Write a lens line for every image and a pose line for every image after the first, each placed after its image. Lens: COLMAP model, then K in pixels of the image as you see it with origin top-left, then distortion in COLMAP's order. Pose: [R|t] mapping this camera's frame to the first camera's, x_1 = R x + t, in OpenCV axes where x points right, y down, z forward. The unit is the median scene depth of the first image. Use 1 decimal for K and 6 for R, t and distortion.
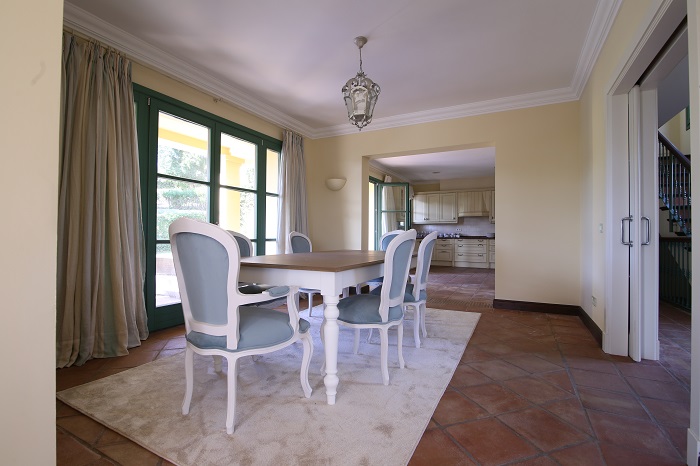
lens RADIAL K [[324.9, 0, 346.9], [0, 324.9, 231.8], [0, 0, 1]] dist [0.002565, 0.000104]
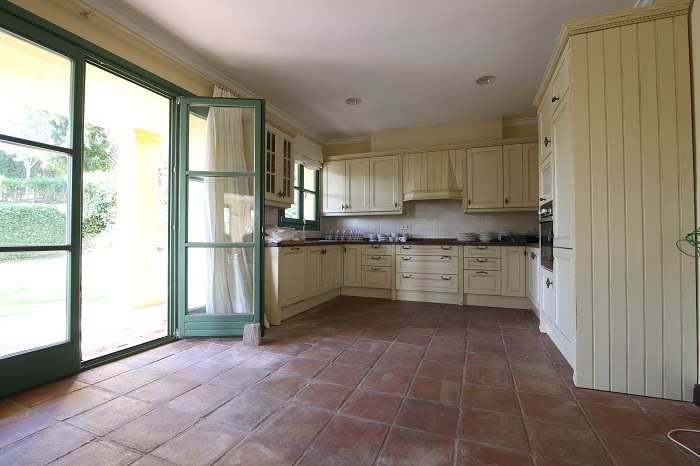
lens RADIAL K [[324.9, 0, 350.9], [0, 324.9, 234.8], [0, 0, 1]] dist [0.002565, 0.000104]
pose [[0.993186, -0.008042, 0.116260, 0.203060], [0.007266, 0.999948, 0.007096, 0.002692], [-0.116311, -0.006203, 0.993193, 0.508966]]
